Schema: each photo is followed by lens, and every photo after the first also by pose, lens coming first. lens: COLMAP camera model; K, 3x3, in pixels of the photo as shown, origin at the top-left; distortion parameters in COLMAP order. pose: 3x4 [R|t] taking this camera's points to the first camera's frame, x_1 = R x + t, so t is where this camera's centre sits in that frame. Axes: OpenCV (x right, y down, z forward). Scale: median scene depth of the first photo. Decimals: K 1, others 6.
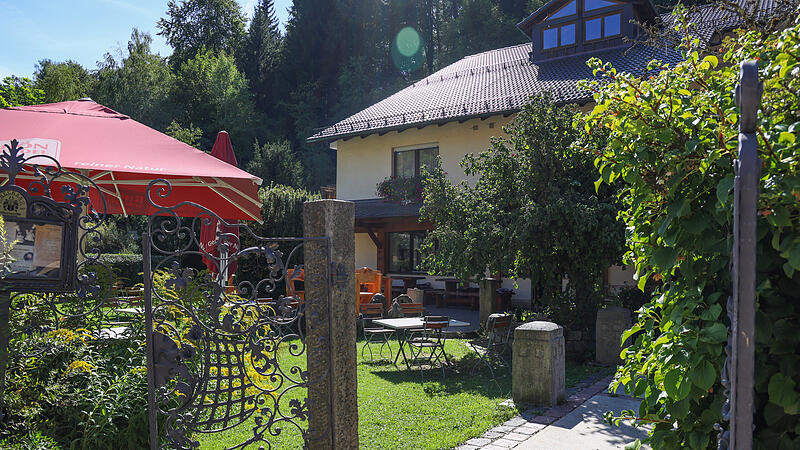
lens RADIAL K [[561.2, 0, 399.6], [0, 561.2, 269.2], [0, 0, 1]] dist [-0.106602, 0.074783]
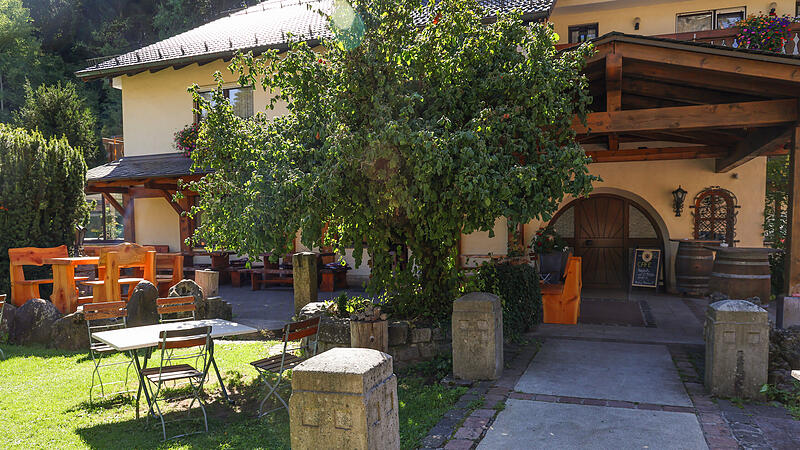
lens RADIAL K [[561.2, 0, 399.6], [0, 561.2, 269.2], [0, 0, 1]] dist [-0.106602, 0.074783]
pose [[0.966376, -0.041027, 0.253837, 0.119193], [0.026631, 0.997850, 0.059893, -0.002884], [-0.255749, -0.051119, 0.965391, 0.350085]]
